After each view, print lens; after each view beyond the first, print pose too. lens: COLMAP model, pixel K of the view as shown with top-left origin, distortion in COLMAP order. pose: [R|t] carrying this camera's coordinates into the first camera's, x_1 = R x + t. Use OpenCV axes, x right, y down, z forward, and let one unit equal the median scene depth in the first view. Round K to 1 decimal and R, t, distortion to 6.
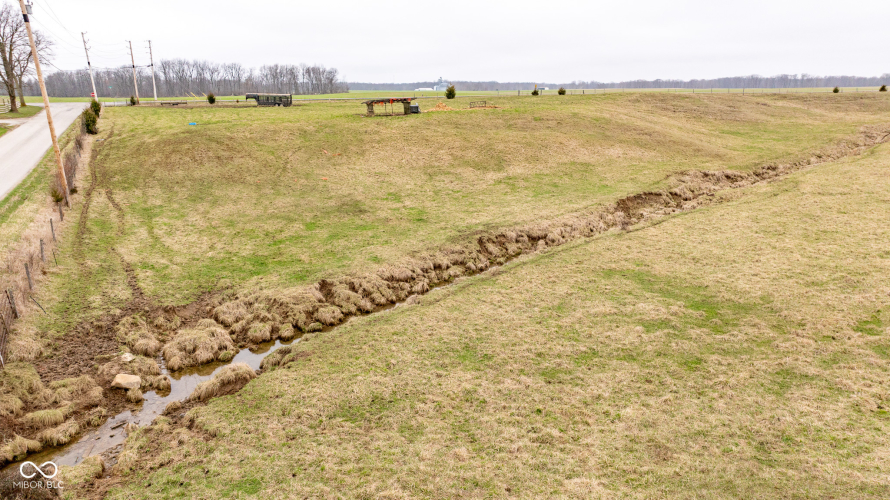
lens RADIAL K [[639.9, 0, 445.0], [0, 639.9, 250.0], [0, 0, 1]] dist [-0.041945, 0.052470]
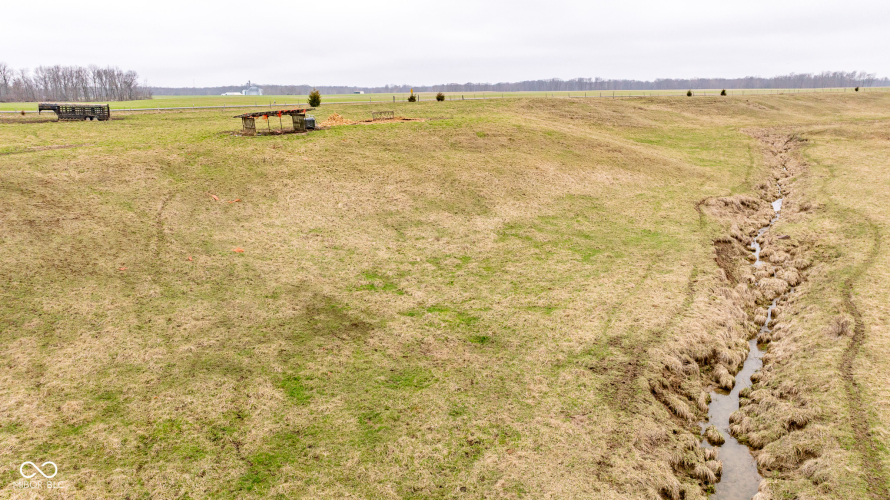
lens RADIAL K [[639.9, 0, 445.0], [0, 639.9, 250.0], [0, 0, 1]] dist [-0.041945, 0.052470]
pose [[0.957779, -0.072407, 0.278239, -0.085021], [0.073899, 0.997253, 0.005137, -0.050500], [-0.277847, 0.015641, 0.960498, 0.188428]]
